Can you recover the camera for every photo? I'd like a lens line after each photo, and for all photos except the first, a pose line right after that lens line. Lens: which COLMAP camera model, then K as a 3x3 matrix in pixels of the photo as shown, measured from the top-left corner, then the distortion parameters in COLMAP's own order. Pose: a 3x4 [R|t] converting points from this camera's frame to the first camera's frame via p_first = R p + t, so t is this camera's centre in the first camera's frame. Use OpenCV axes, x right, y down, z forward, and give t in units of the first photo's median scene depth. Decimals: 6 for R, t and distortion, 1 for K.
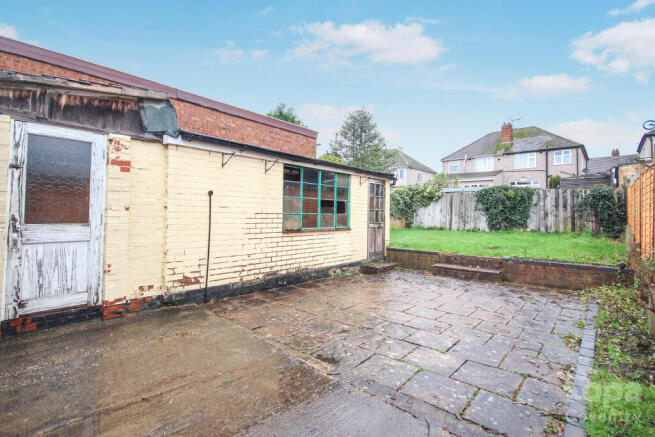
lens RADIAL K [[312.6, 0, 324.3], [0, 312.6, 206.7], [0, 0, 1]] dist [-0.002620, -0.001020]
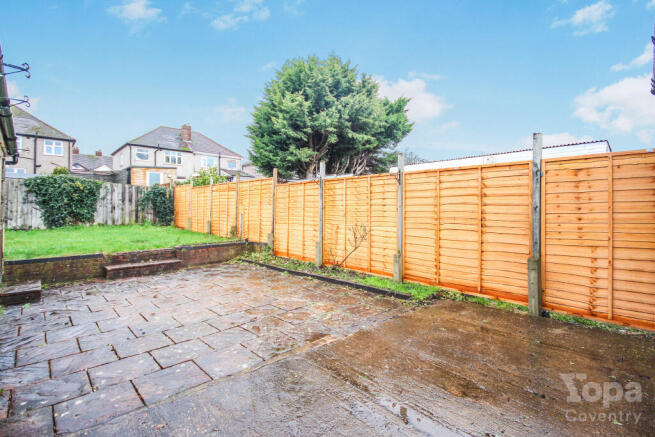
lens RADIAL K [[305.5, 0, 328.5], [0, 305.5, 218.1], [0, 0, 1]] dist [0.000156, -0.006350]
pose [[0.074274, -0.036967, 0.996552, -0.252666], [-0.021868, 0.999012, 0.038688, 0.003764], [-0.996998, -0.024666, 0.073392, 0.209193]]
